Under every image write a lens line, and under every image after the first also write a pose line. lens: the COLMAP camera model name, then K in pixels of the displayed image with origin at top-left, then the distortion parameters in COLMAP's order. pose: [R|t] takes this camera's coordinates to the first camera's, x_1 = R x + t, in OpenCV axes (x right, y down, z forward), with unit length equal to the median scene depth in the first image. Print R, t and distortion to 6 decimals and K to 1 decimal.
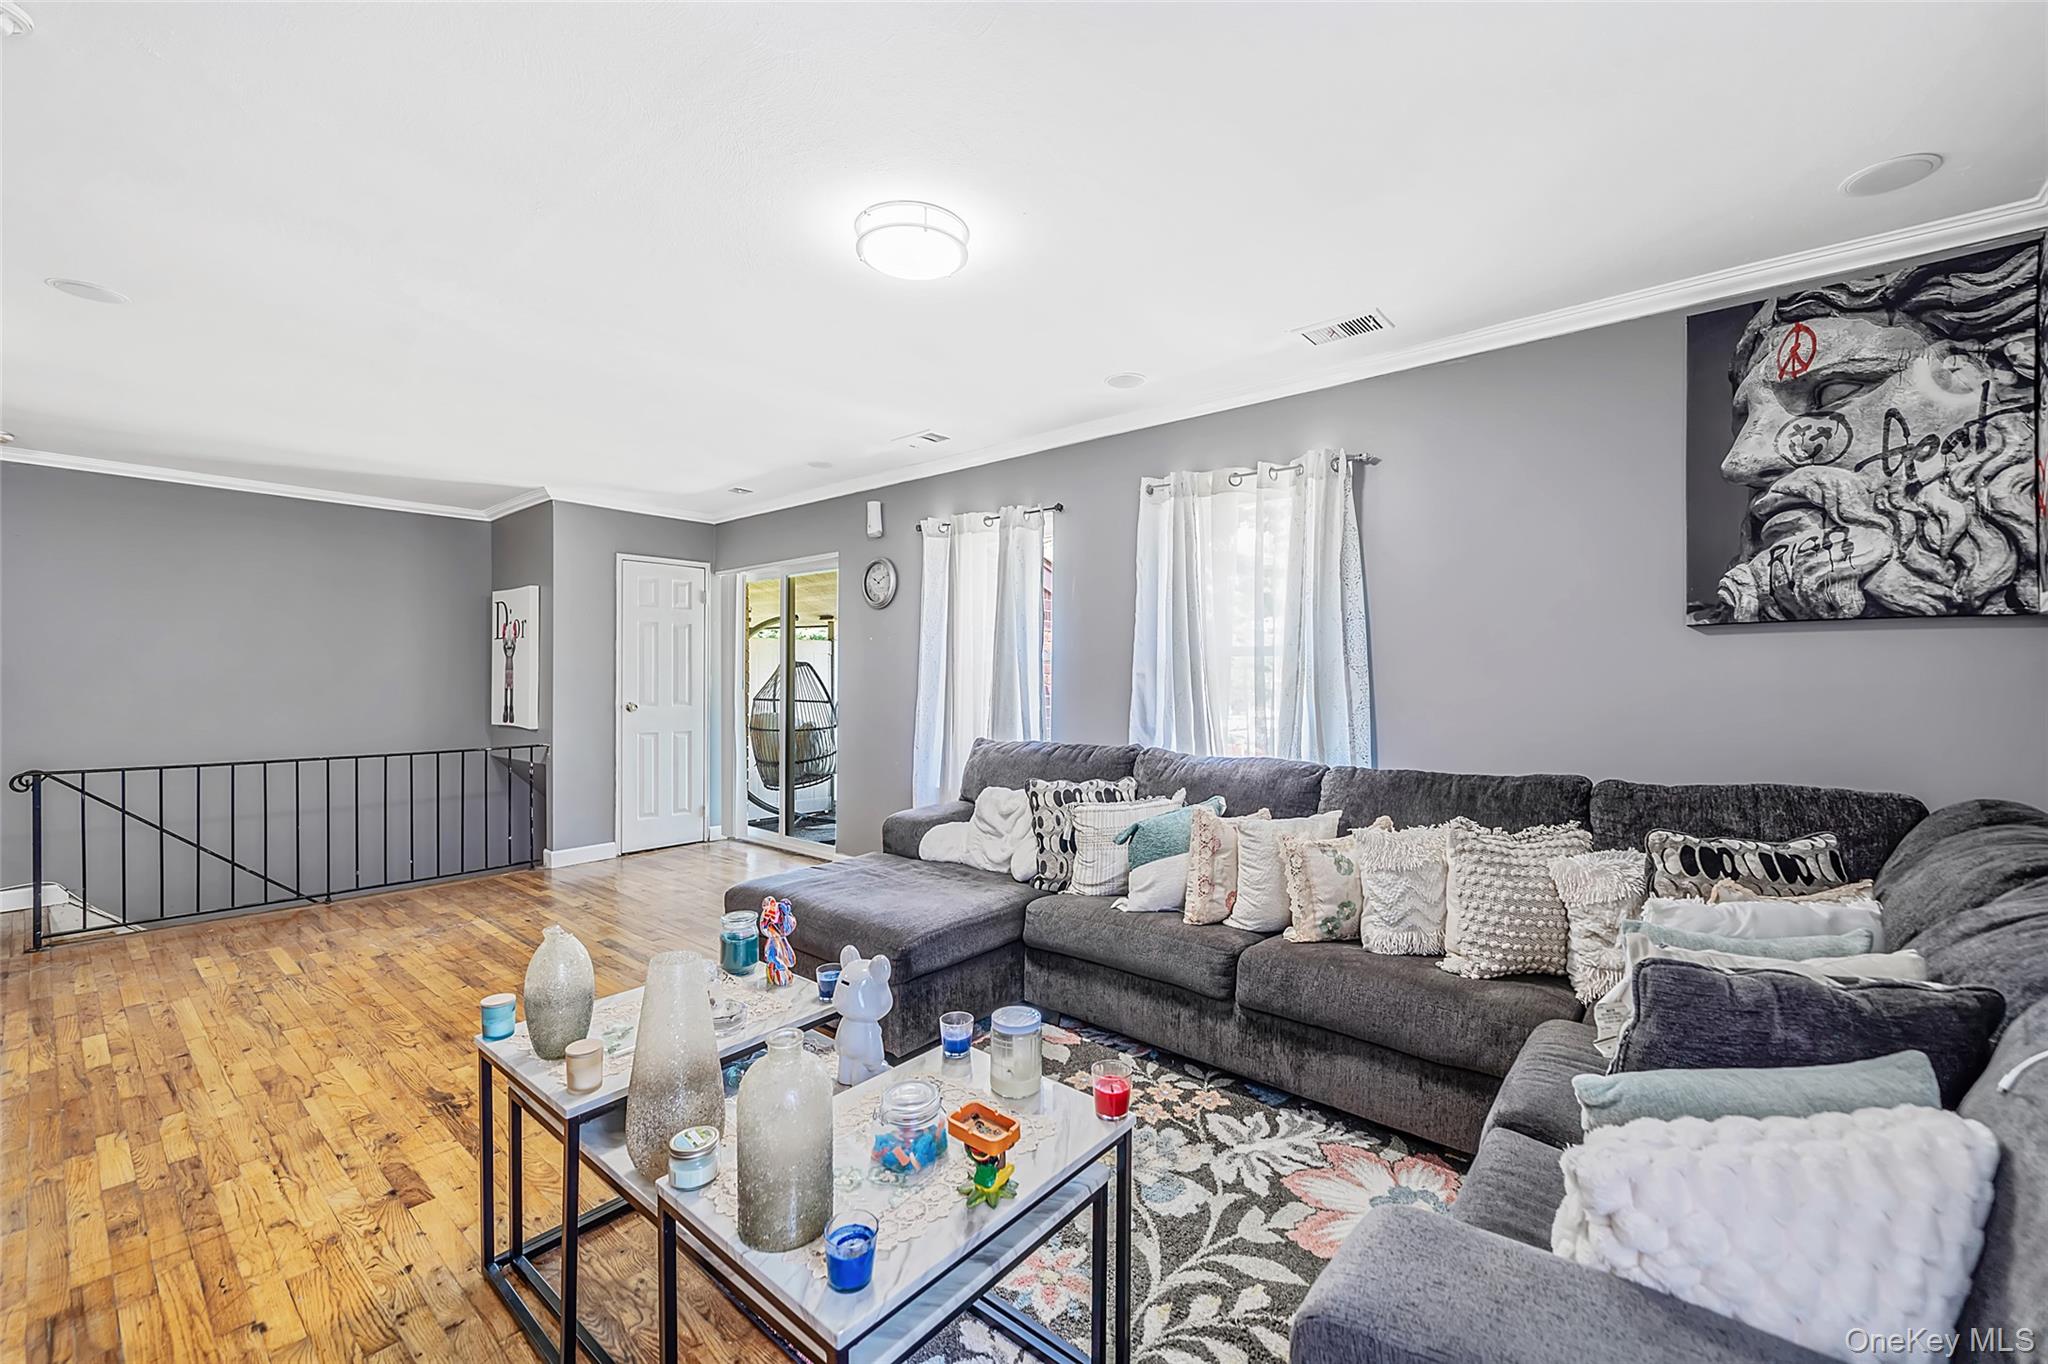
lens RADIAL K [[844.1, 0, 1037.4], [0, 844.1, 684.3], [0, 0, 1]] dist [-0.004140, 0.001259]
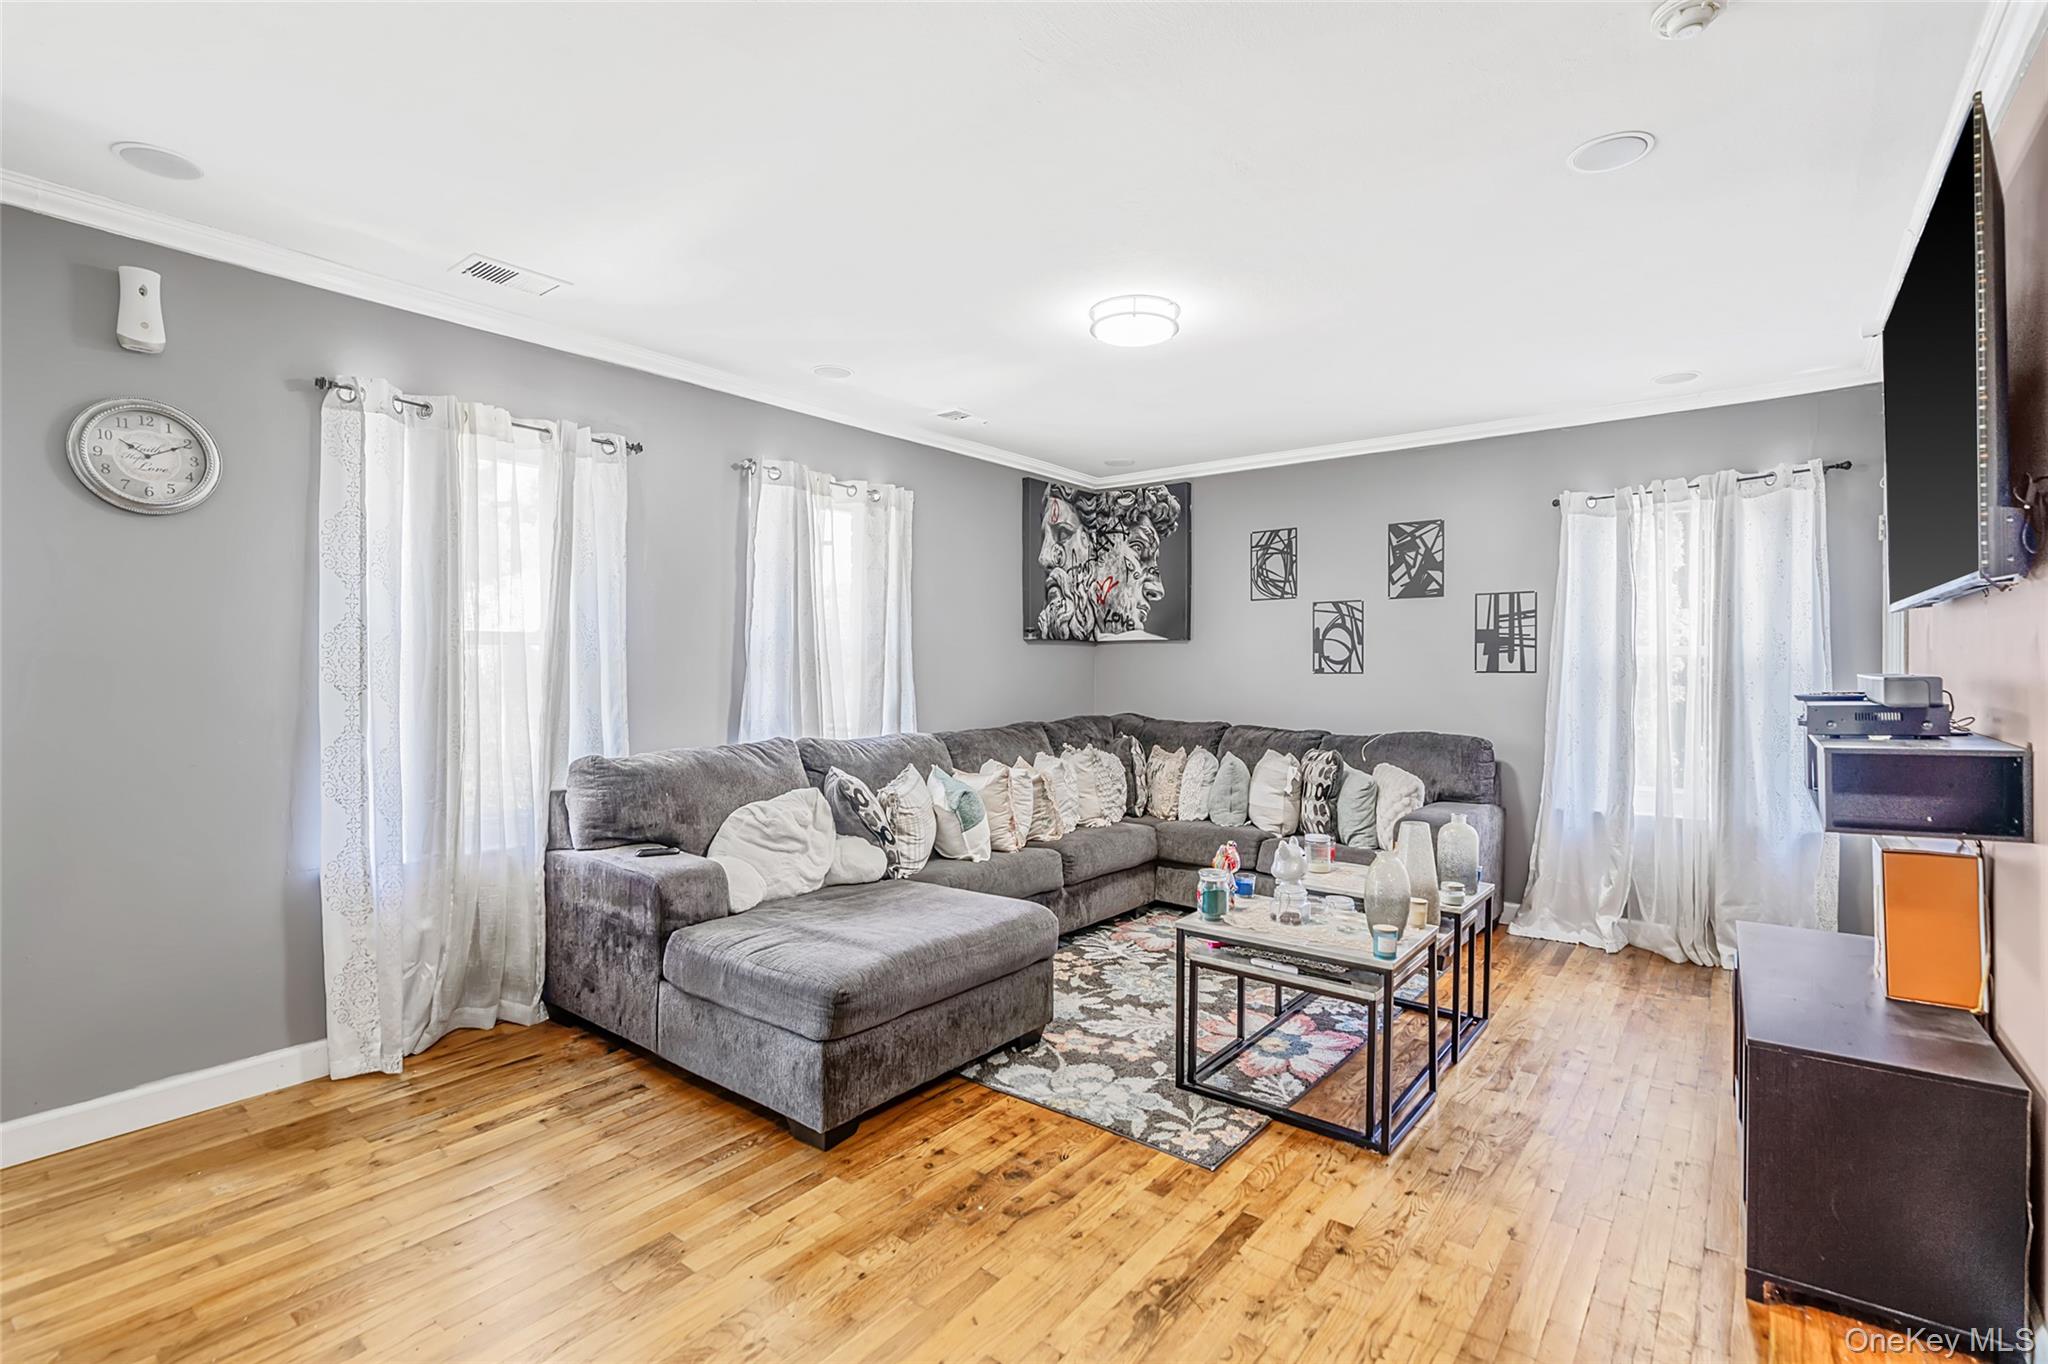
lens RADIAL K [[951.7, 0, 1034.9], [0, 951.7, 675.1], [0, 0, 1]] dist [-0.003215, 0.000503]
pose [[-0.040229, -0.012276, 0.999115, -1.488240], [0.006072, 0.999903, 0.012530, -0.016825], [-0.999172, 0.006570, -0.040150, 1.155445]]
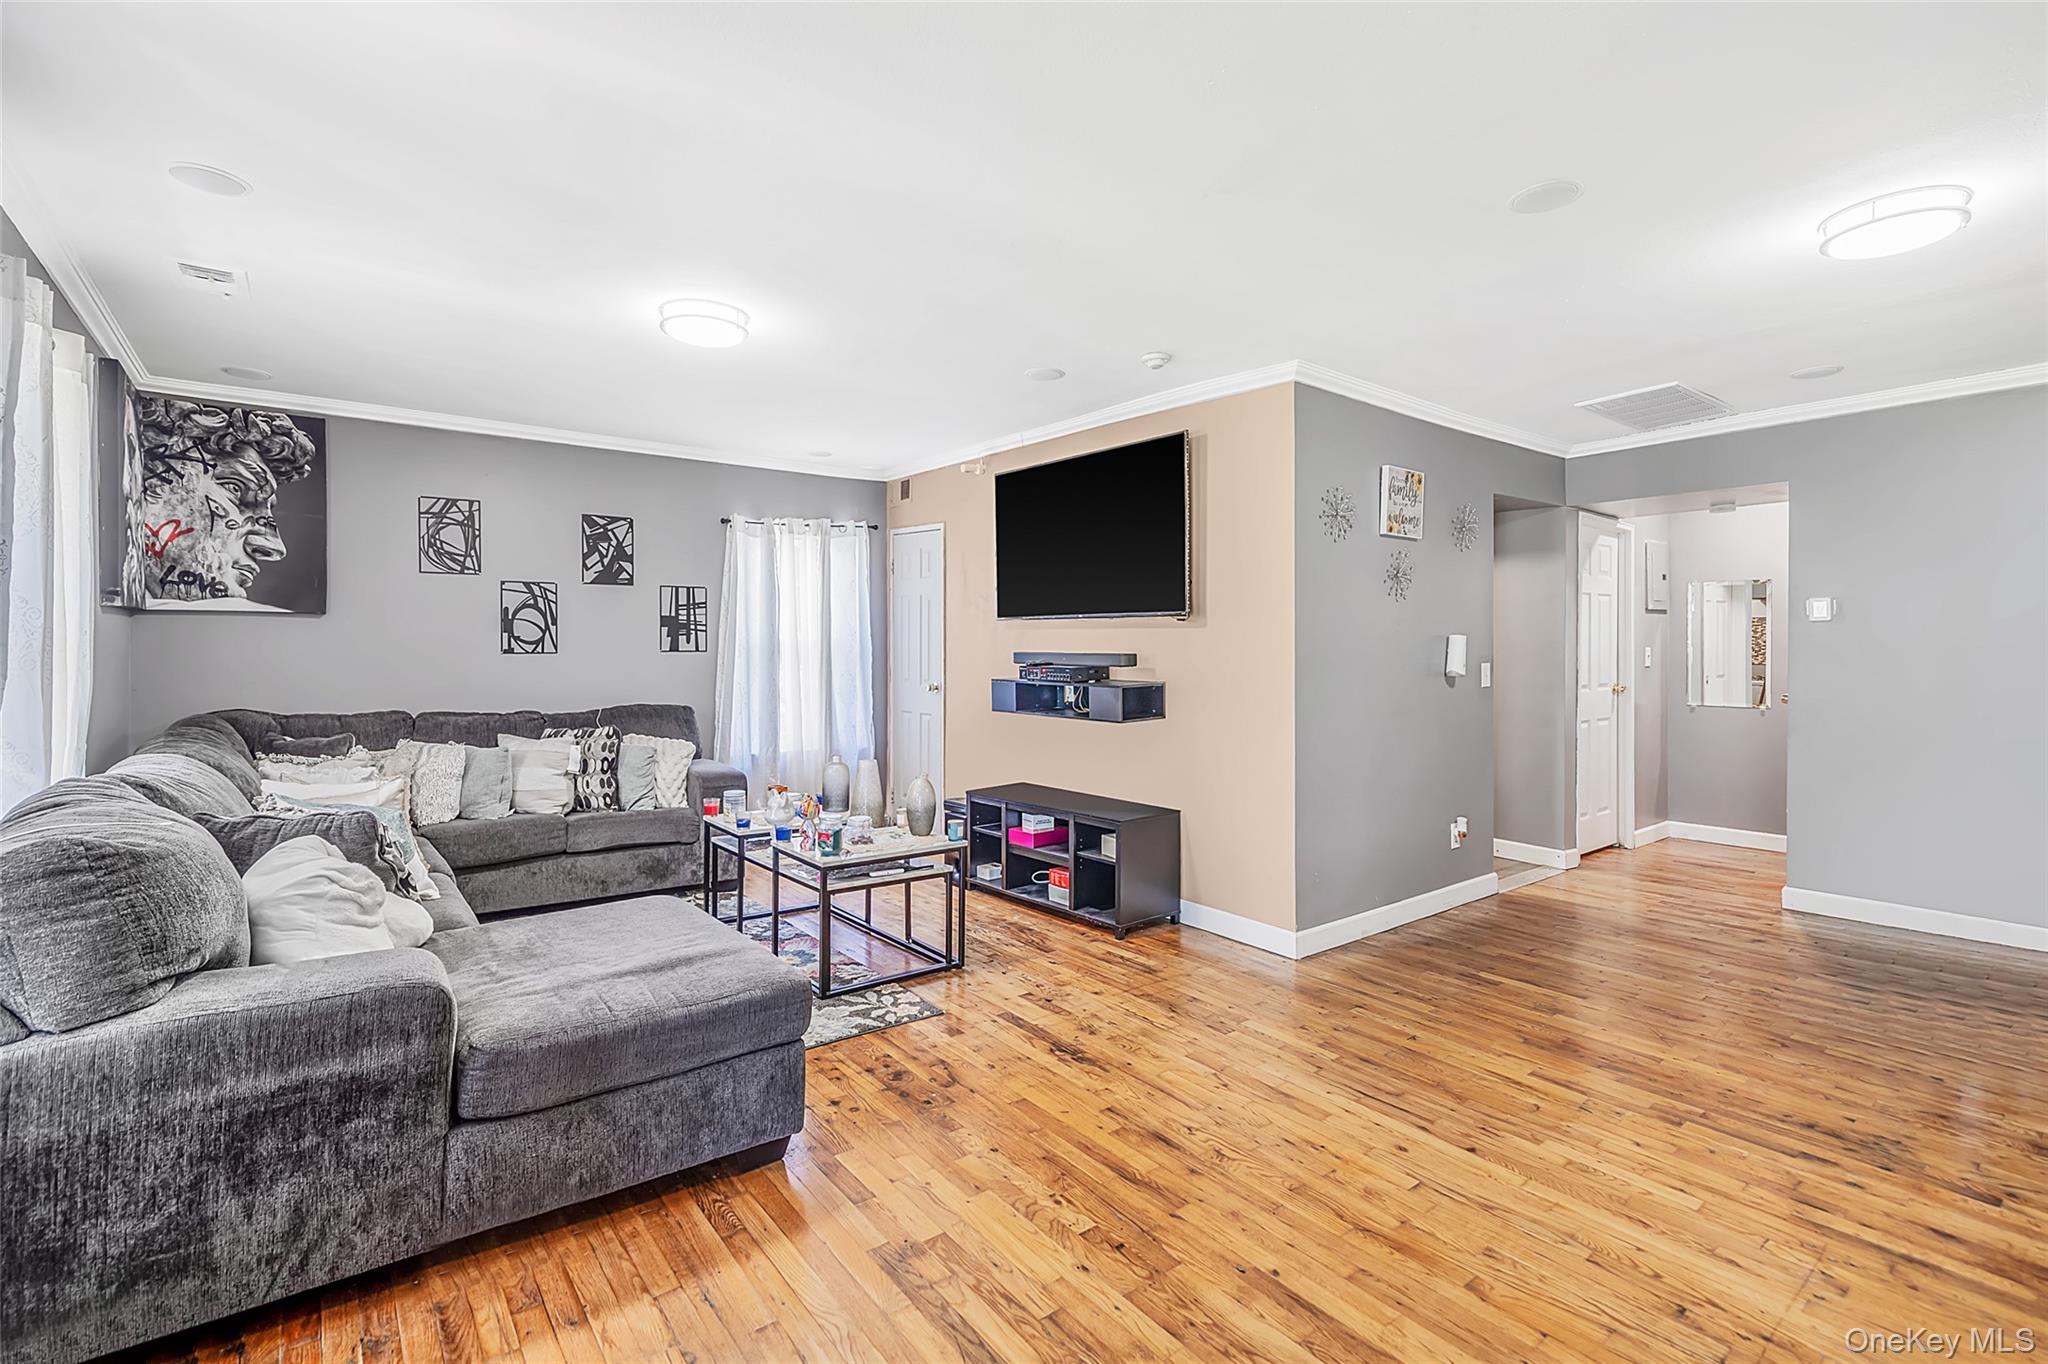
lens RADIAL K [[923.0, 0, 1026.8], [0, 923.0, 650.2], [0, 0, 1]] dist [0.001226, 0.000349]
pose [[-0.975851, -0.007843, 0.218298, -0.918732], [-0.004976, 0.999894, 0.013679, -0.031575], [-0.218382, 0.012263, -0.975786, 2.202187]]
